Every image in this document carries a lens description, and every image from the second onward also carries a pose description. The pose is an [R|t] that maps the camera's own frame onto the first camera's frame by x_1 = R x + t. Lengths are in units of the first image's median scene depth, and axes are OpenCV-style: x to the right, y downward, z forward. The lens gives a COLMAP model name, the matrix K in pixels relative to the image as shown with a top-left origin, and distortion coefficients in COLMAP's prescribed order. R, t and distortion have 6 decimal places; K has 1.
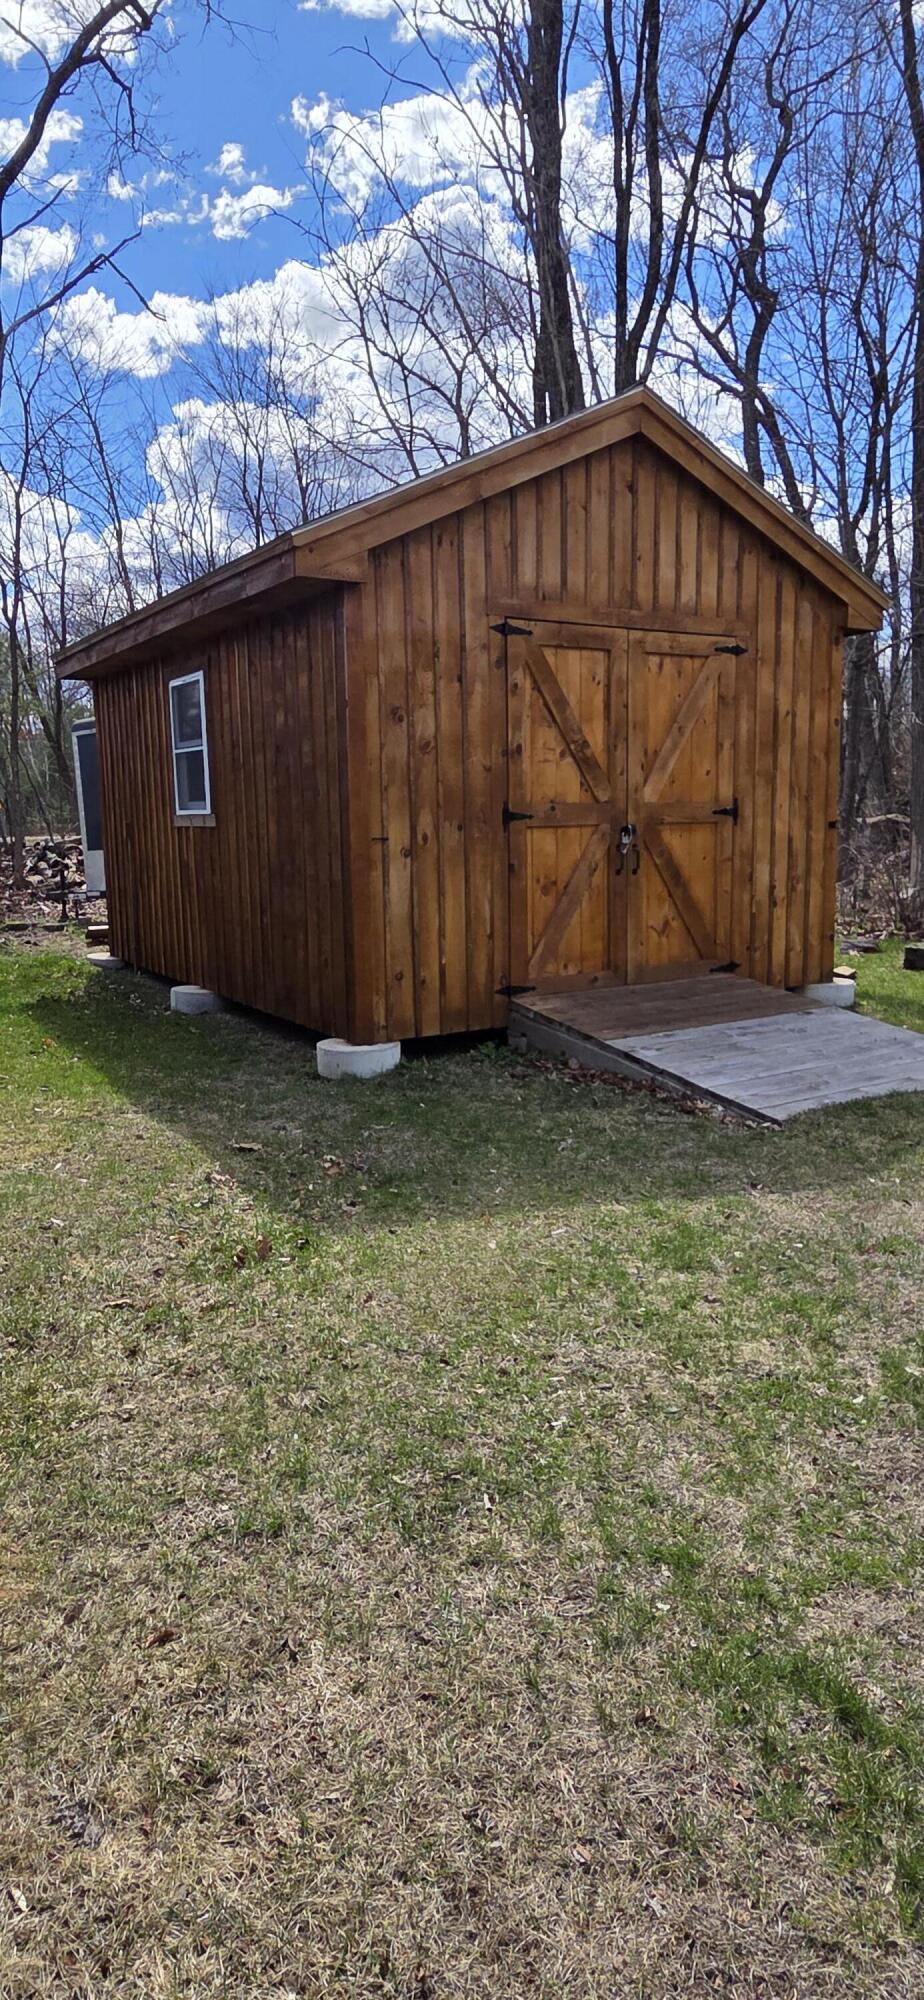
lens RADIAL K [[1263.3, 0, 459.4], [0, 1263.3, 1001.0], [0, 0, 1]] dist [-0.003221, -0.000437]
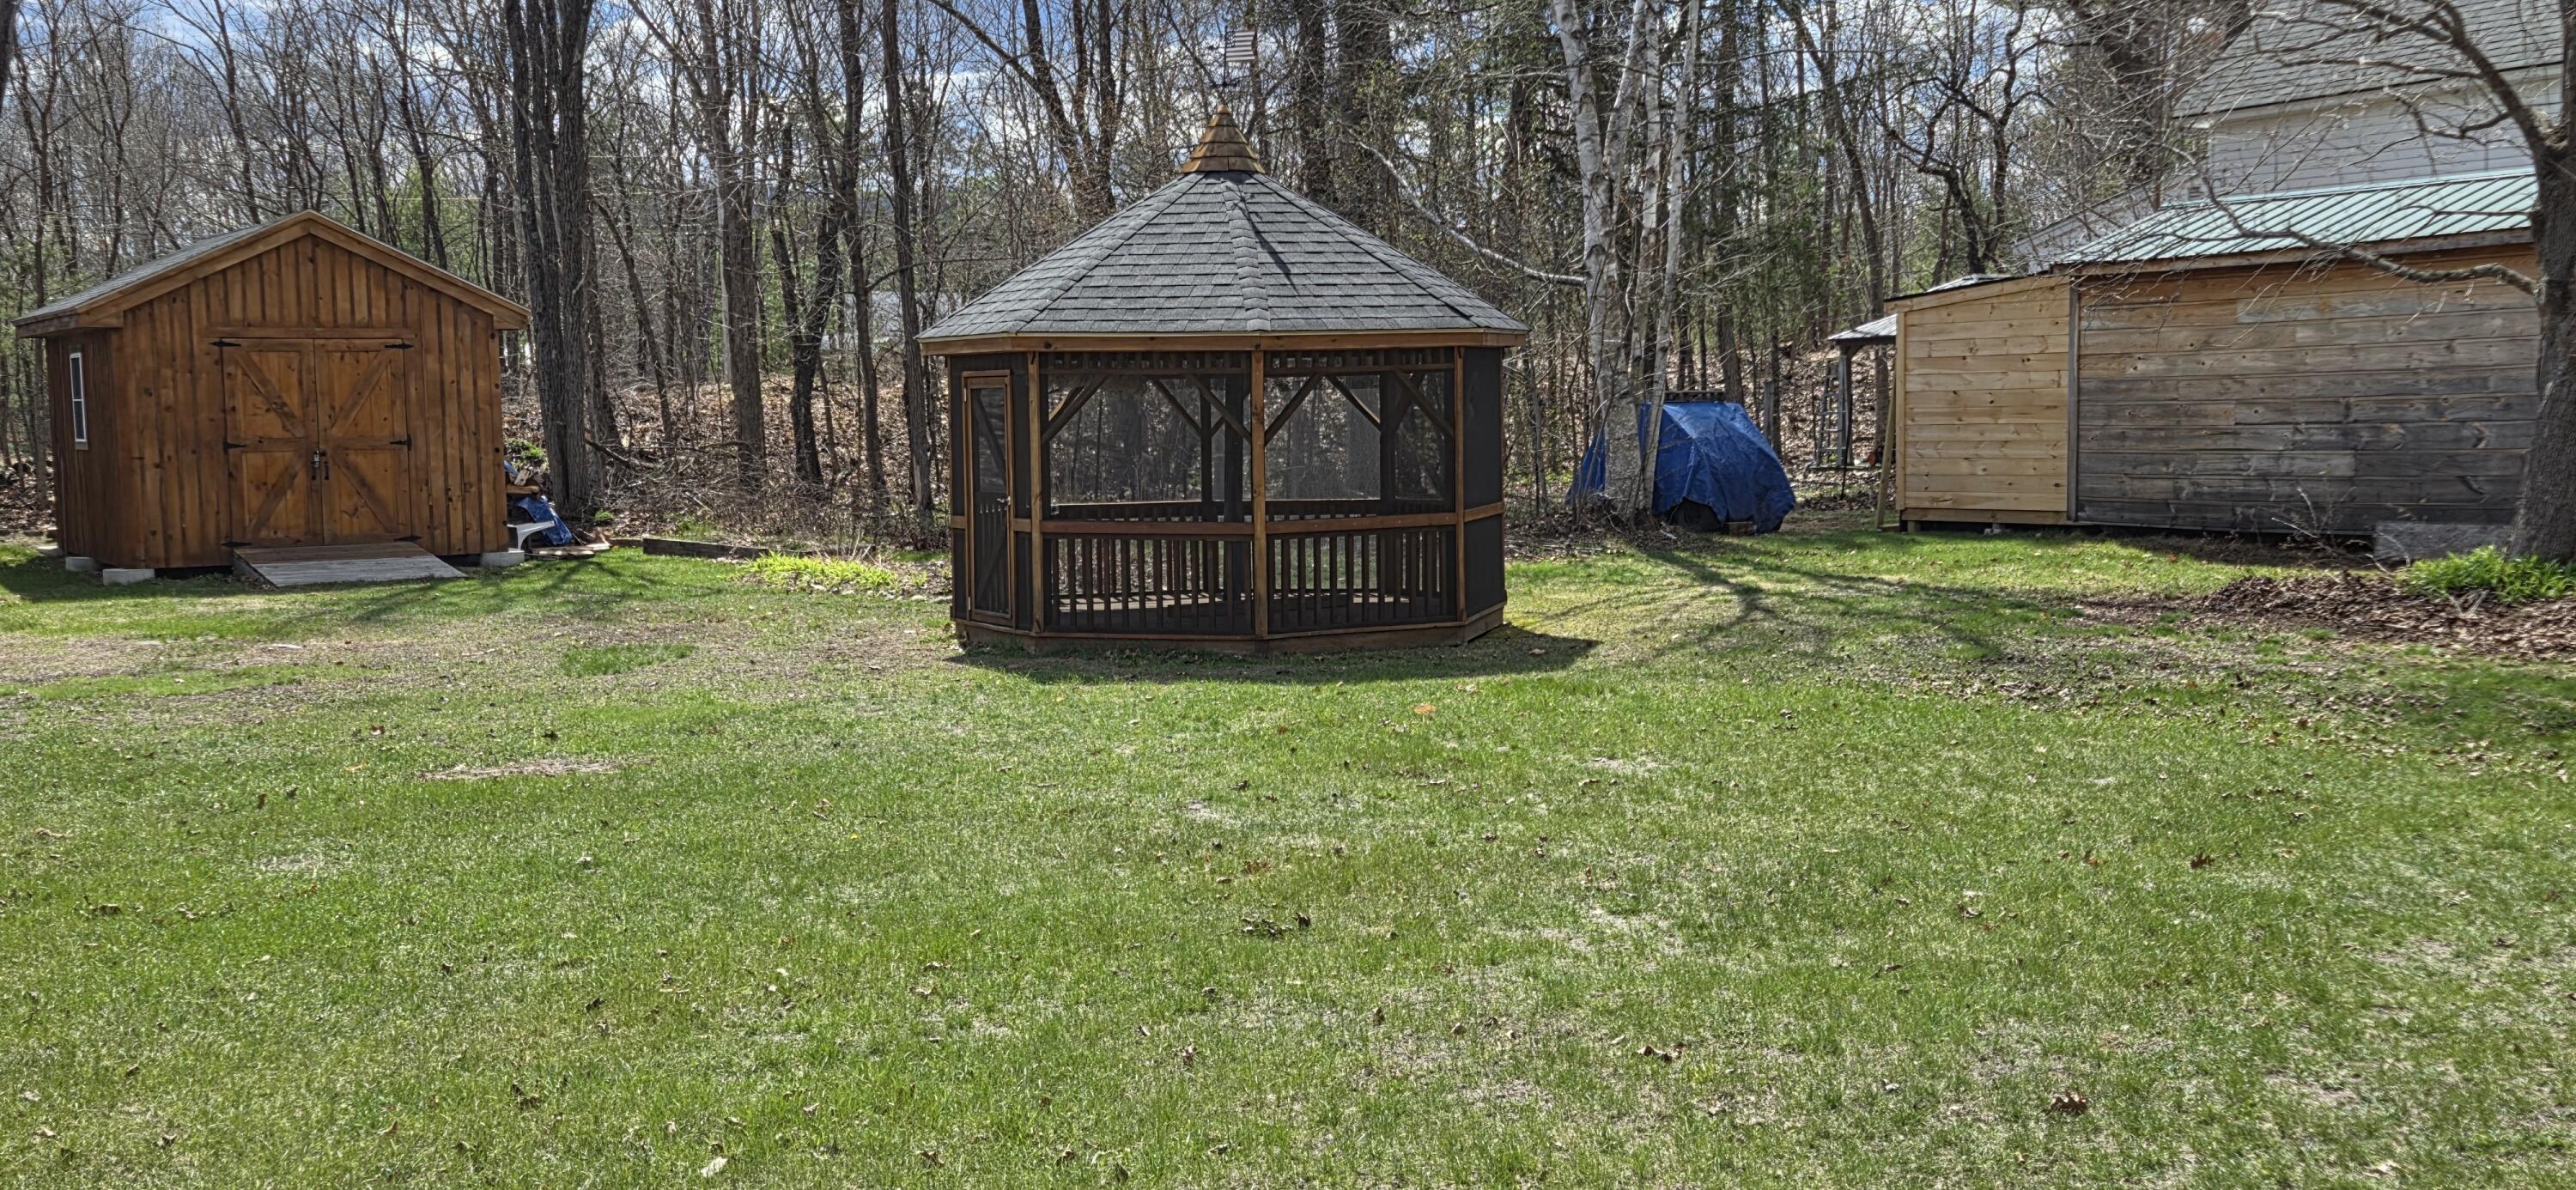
lens RADIAL K [[2535.2, 0, 1294.6], [0, 2535.2, 614.4], [0, 0, 1]] dist [0.003586, 0.000000]
pose [[0.998513, 0.000428, 0.054518, 1.331120], [0.003255, 0.997716, -0.067463, 0.333867], [-0.054423, 0.067541, 0.996231, -2.601905]]
